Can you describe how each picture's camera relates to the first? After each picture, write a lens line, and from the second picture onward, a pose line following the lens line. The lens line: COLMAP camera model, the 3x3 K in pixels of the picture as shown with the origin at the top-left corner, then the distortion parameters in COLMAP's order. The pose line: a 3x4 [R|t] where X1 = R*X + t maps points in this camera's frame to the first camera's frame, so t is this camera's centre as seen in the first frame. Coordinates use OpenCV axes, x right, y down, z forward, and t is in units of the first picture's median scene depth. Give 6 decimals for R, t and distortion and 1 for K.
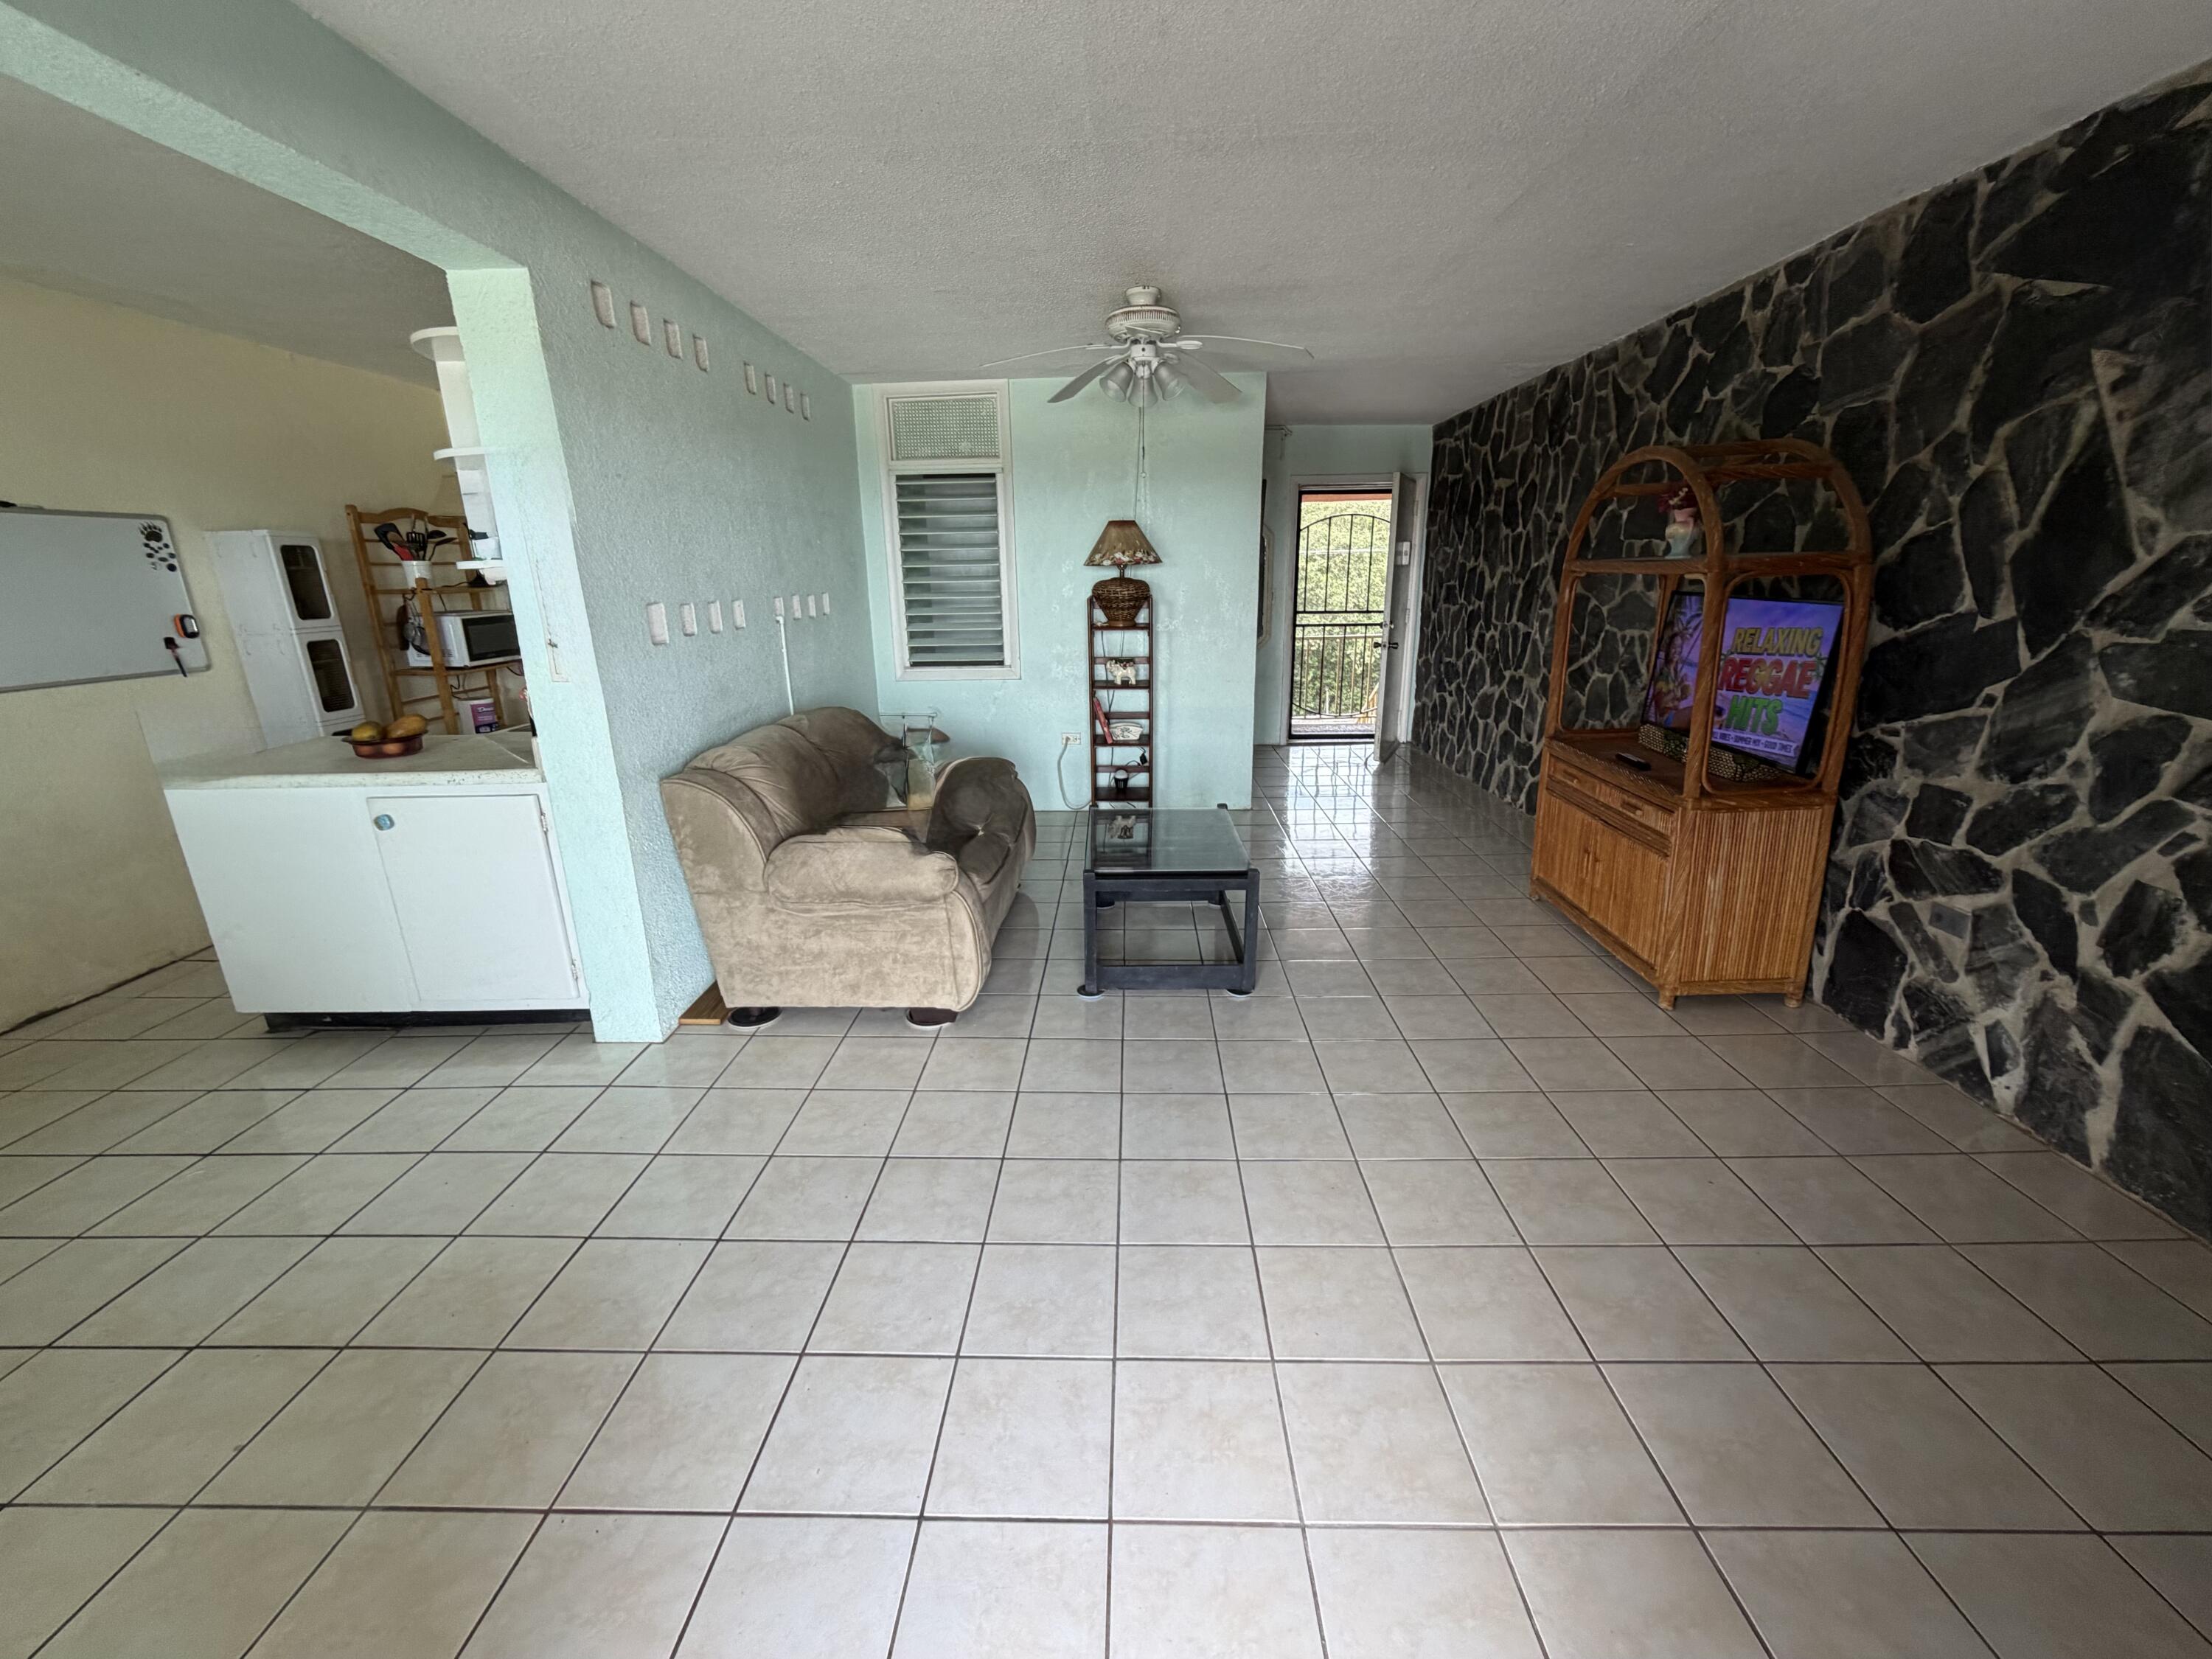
lens RADIAL K [[883.4, 0, 1109.3], [0, 883.4, 826.3], [0, 0, 1]] dist [0.000594, 0.000075]
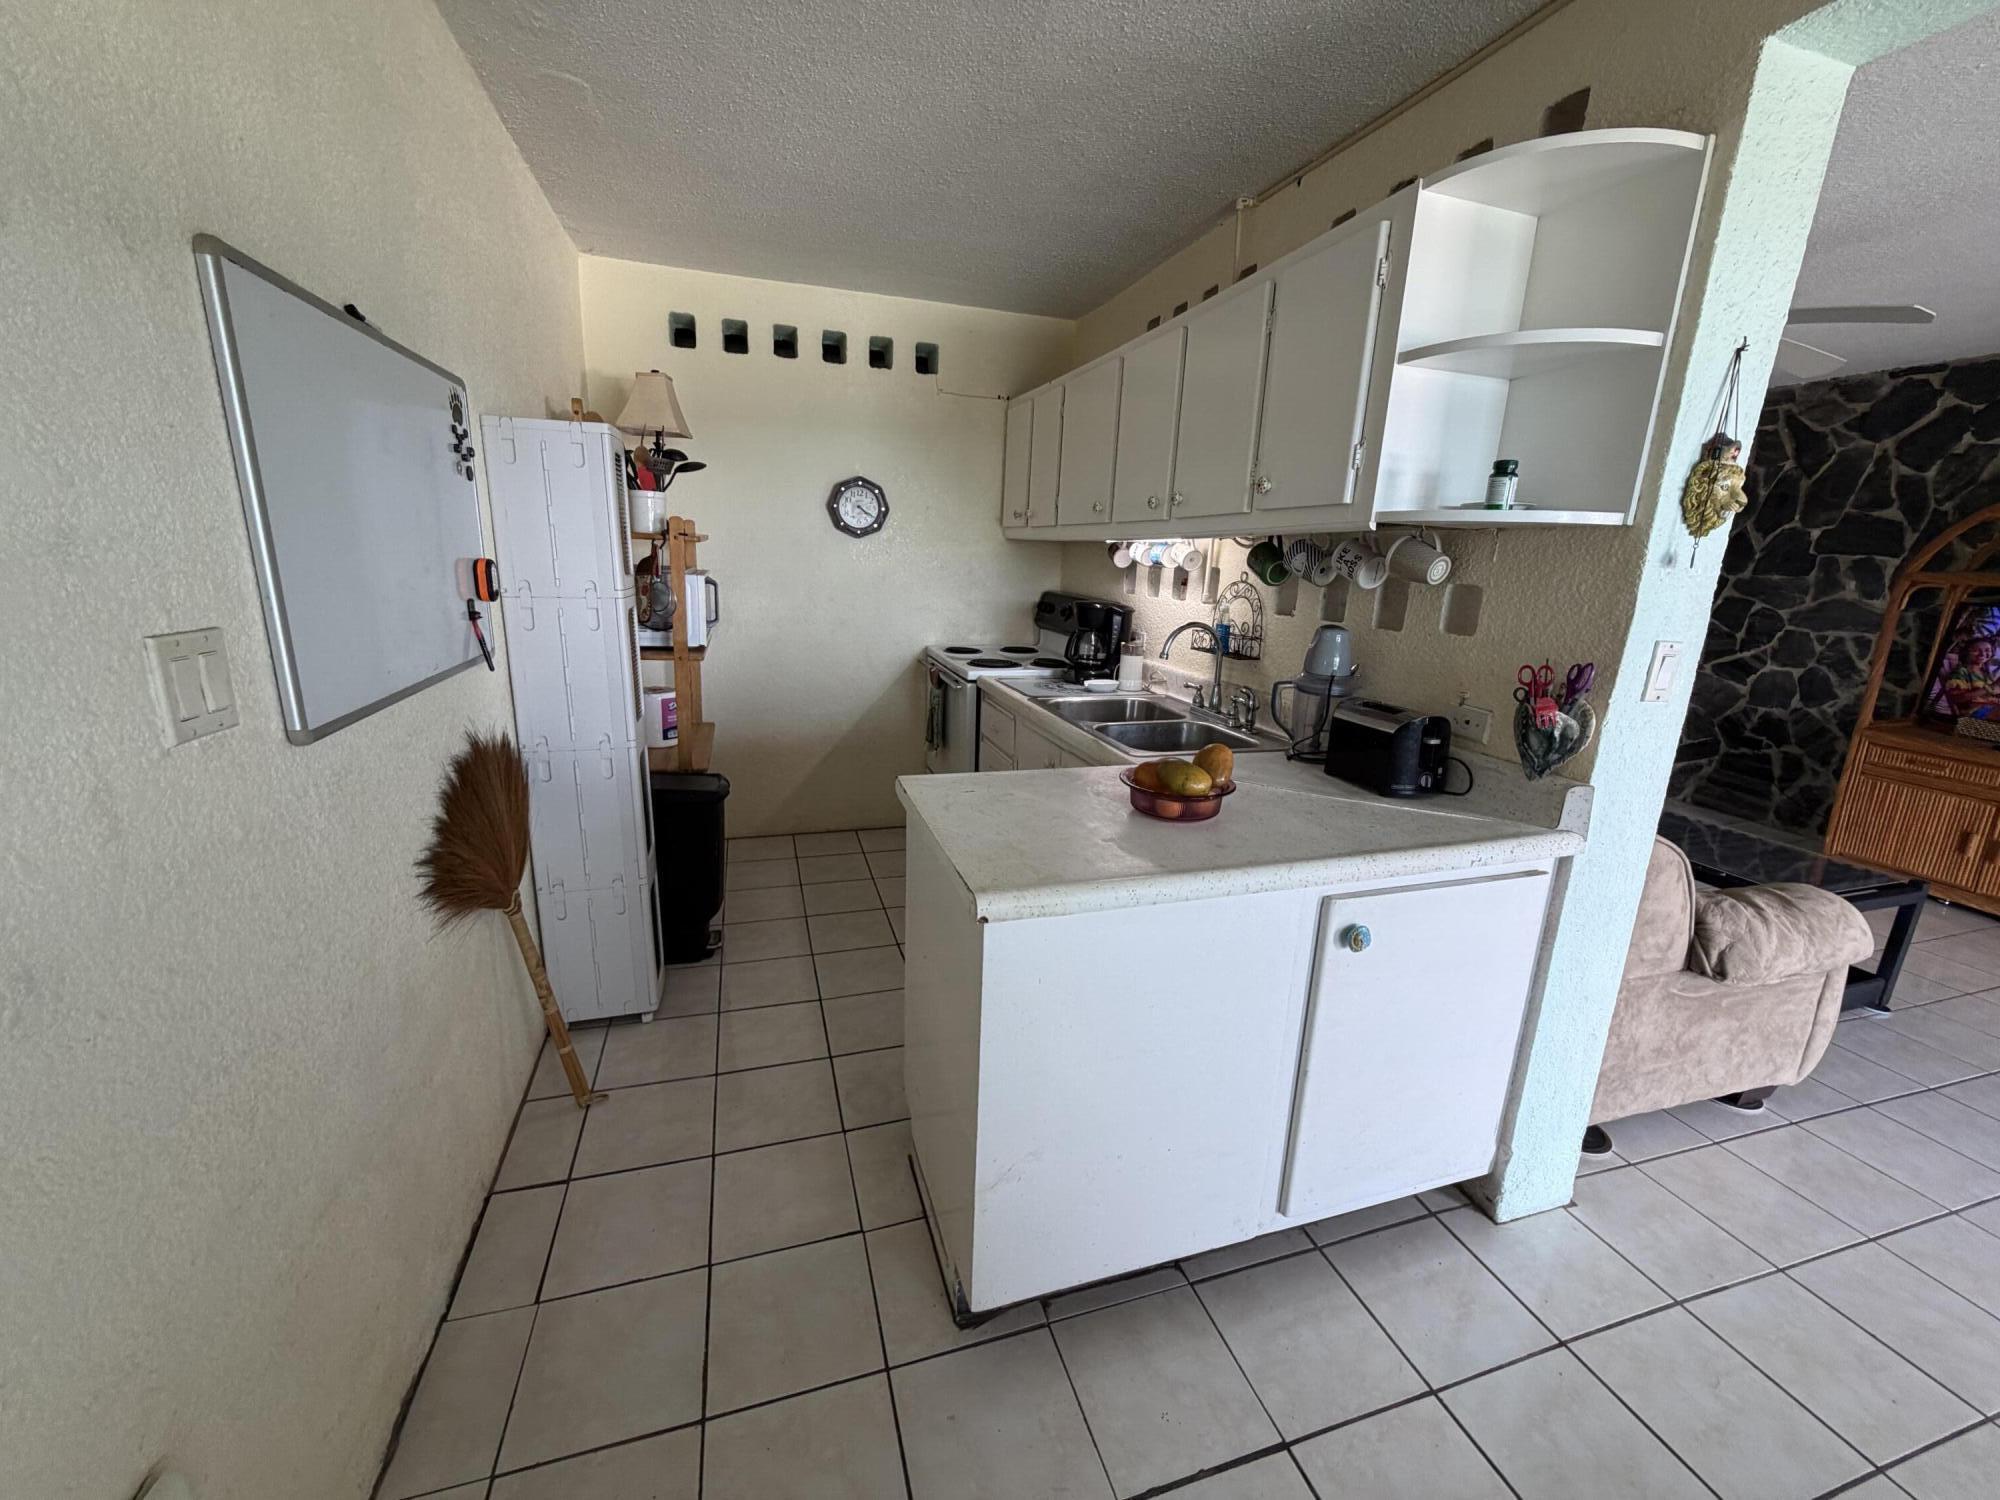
lens RADIAL K [[798.8, 0, 1003.0], [0, 798.8, 747.1], [0, 0, 1]] dist [0.000594, 0.000075]
pose [[0.944467, -0.027148, 0.327483, -1.126779], [0.039946, 0.998676, -0.032415, -0.114164], [-0.326169, 0.043697, 0.944301, 0.528510]]
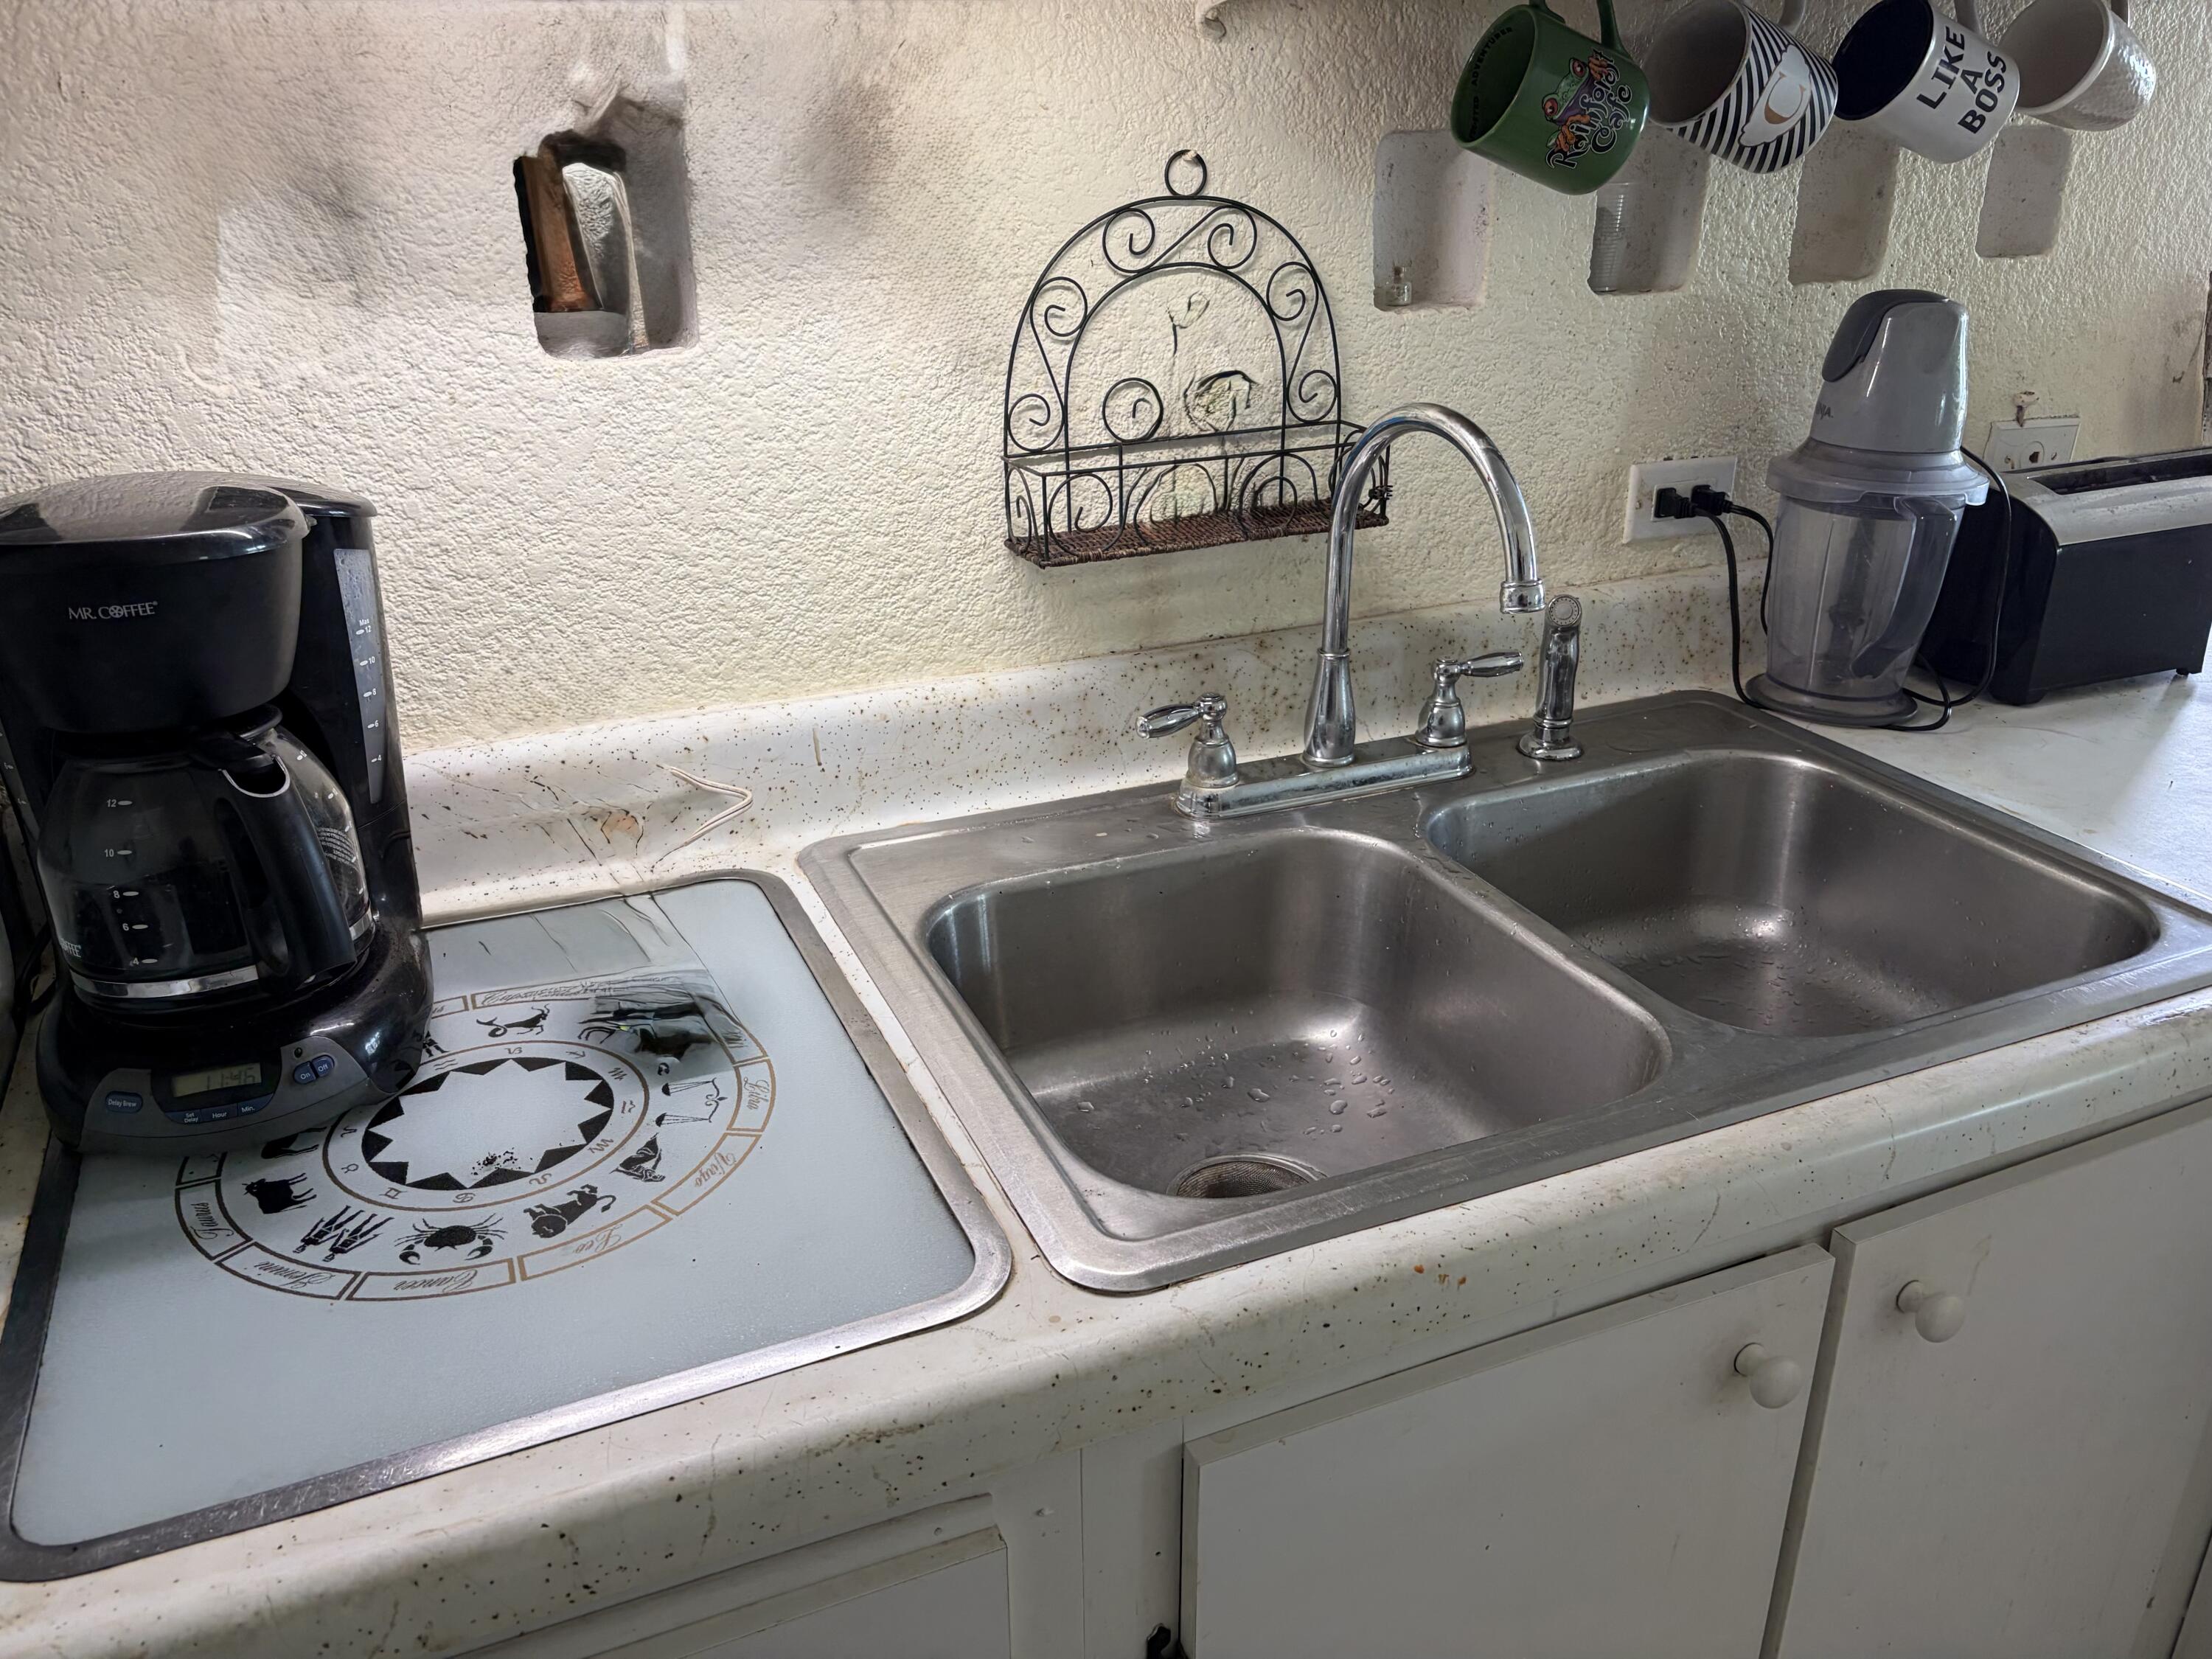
lens RADIAL K [[1676.1, 0, 1117.5], [0, 1676.1, 831.7], [0, 0, 1]] dist [0.052867, -0.062723]
pose [[-0.414514, -0.341471, 0.843550, -0.979040], [0.271497, 0.838321, 0.472766, -0.387153], [-0.868601, 0.424989, -0.254787, 1.463082]]
